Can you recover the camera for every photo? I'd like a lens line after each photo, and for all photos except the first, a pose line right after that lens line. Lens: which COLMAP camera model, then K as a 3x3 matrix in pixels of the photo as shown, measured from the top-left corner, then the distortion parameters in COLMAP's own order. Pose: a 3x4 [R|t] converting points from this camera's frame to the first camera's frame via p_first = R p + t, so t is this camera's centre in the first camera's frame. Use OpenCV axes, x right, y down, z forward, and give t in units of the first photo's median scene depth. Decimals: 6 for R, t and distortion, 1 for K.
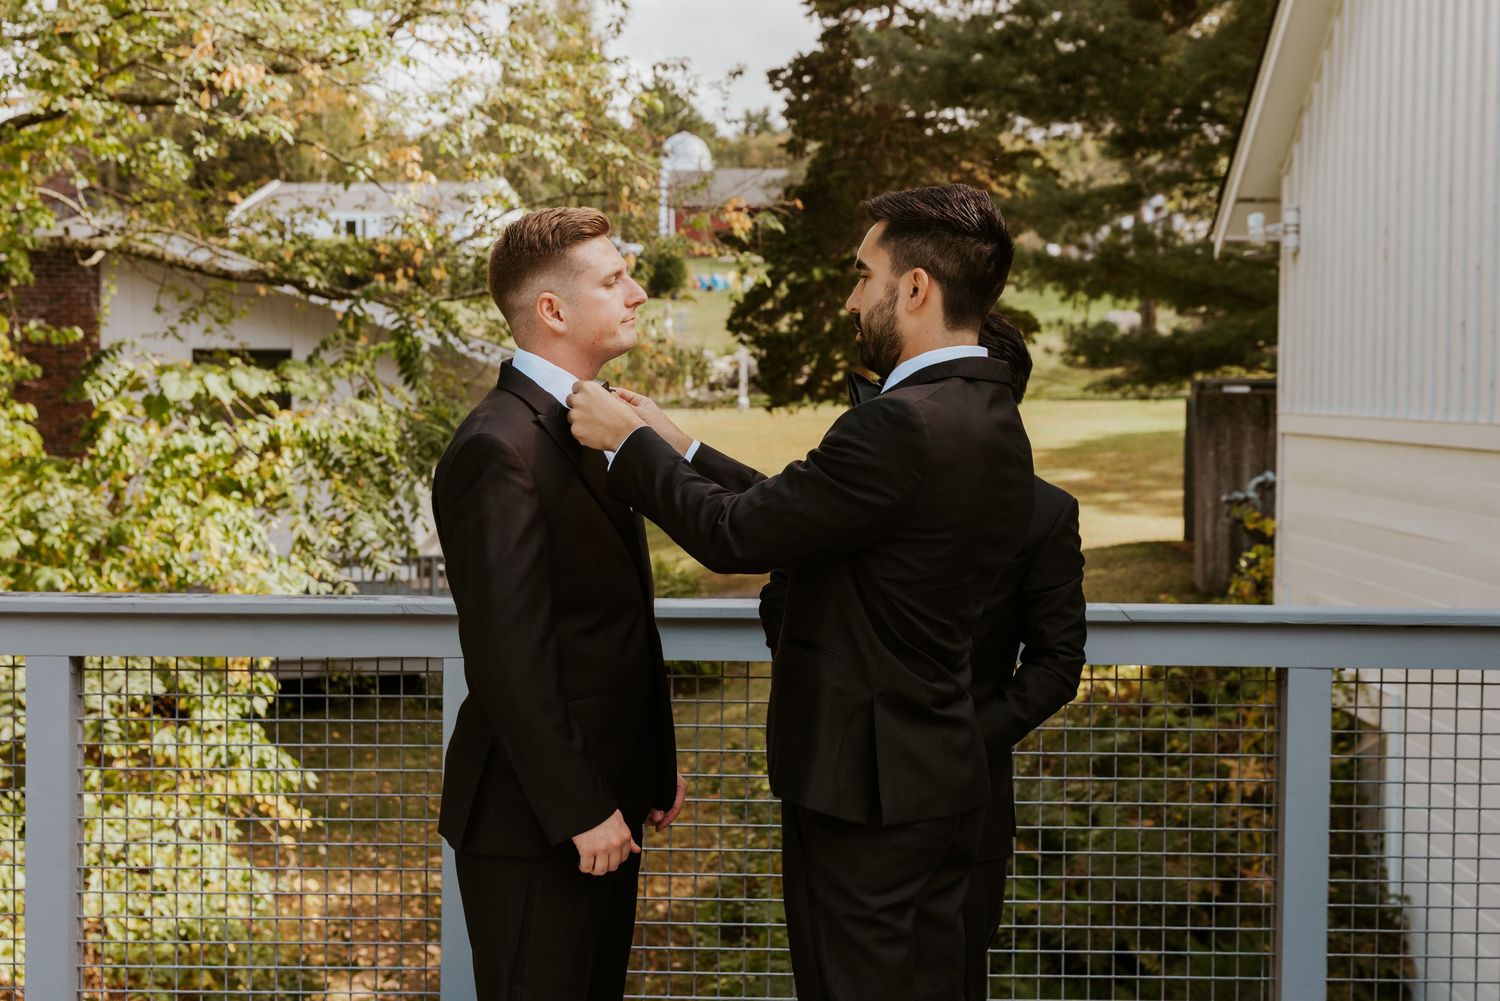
lens RADIAL K [[3444.3, 0, 750.0], [0, 3444.3, 500.5], [0, 0, 1]] dist [-0.806235, -0.445051]
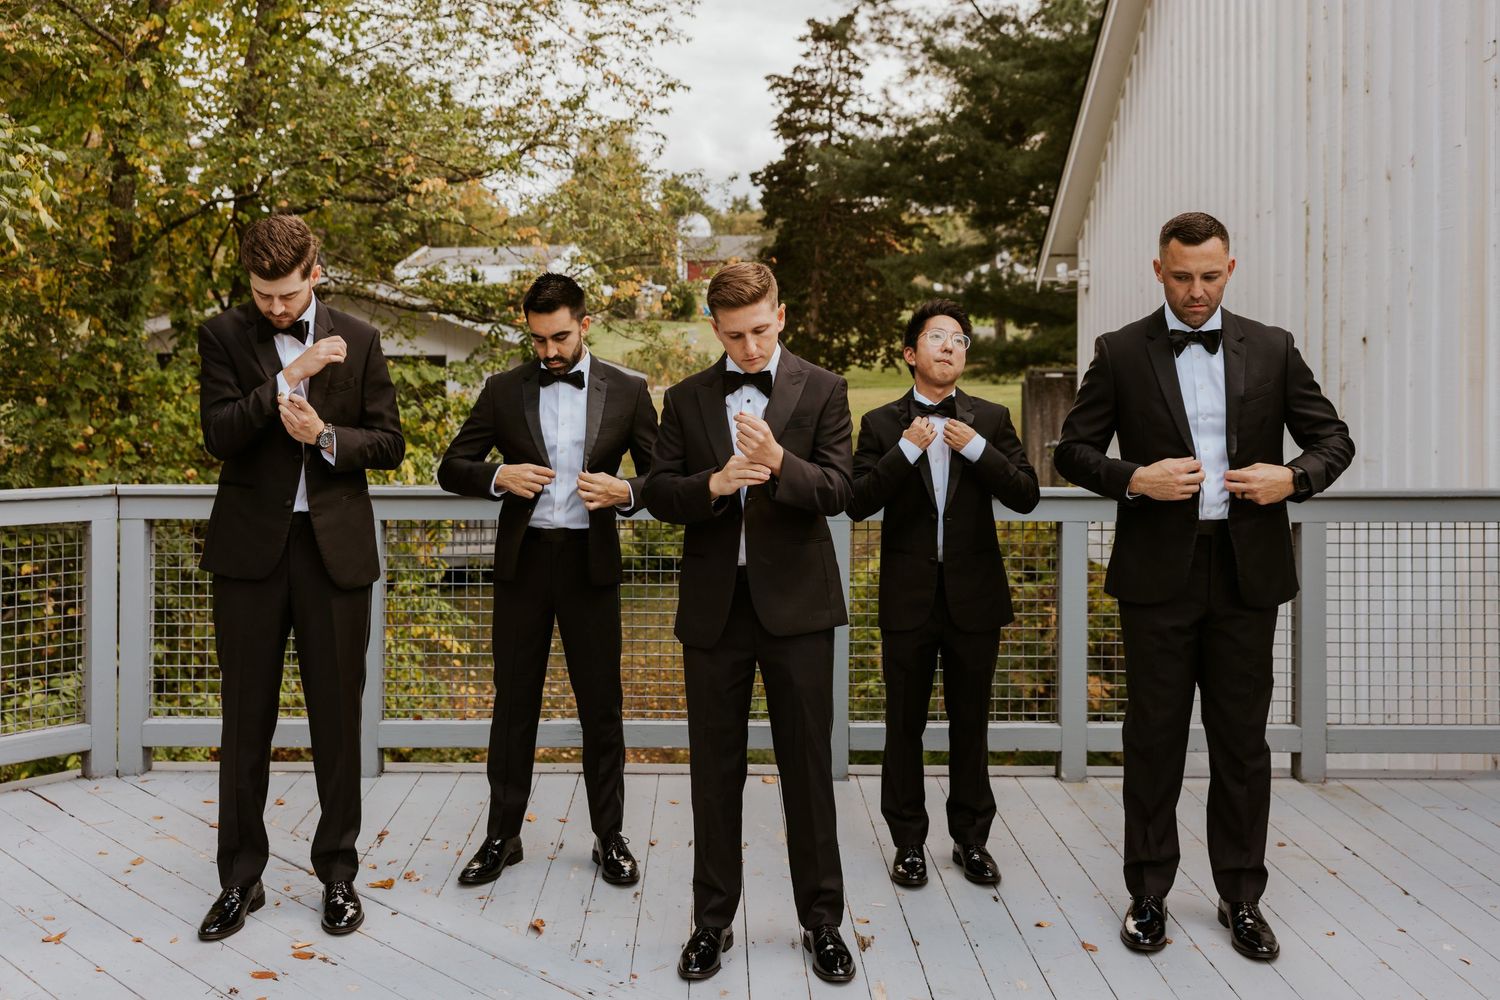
lens RADIAL K [[2893.2, 0, 750.0], [0, 2893.2, 500.0], [0, 0, 1]] dist [-1.082903, 0.040673]
pose [[0.999849, -0.009423, 0.014587, -0.015314], [0.009409, 0.999955, 0.001049, 0.020864], [-0.014596, -0.000912, 0.999893, -0.299003]]
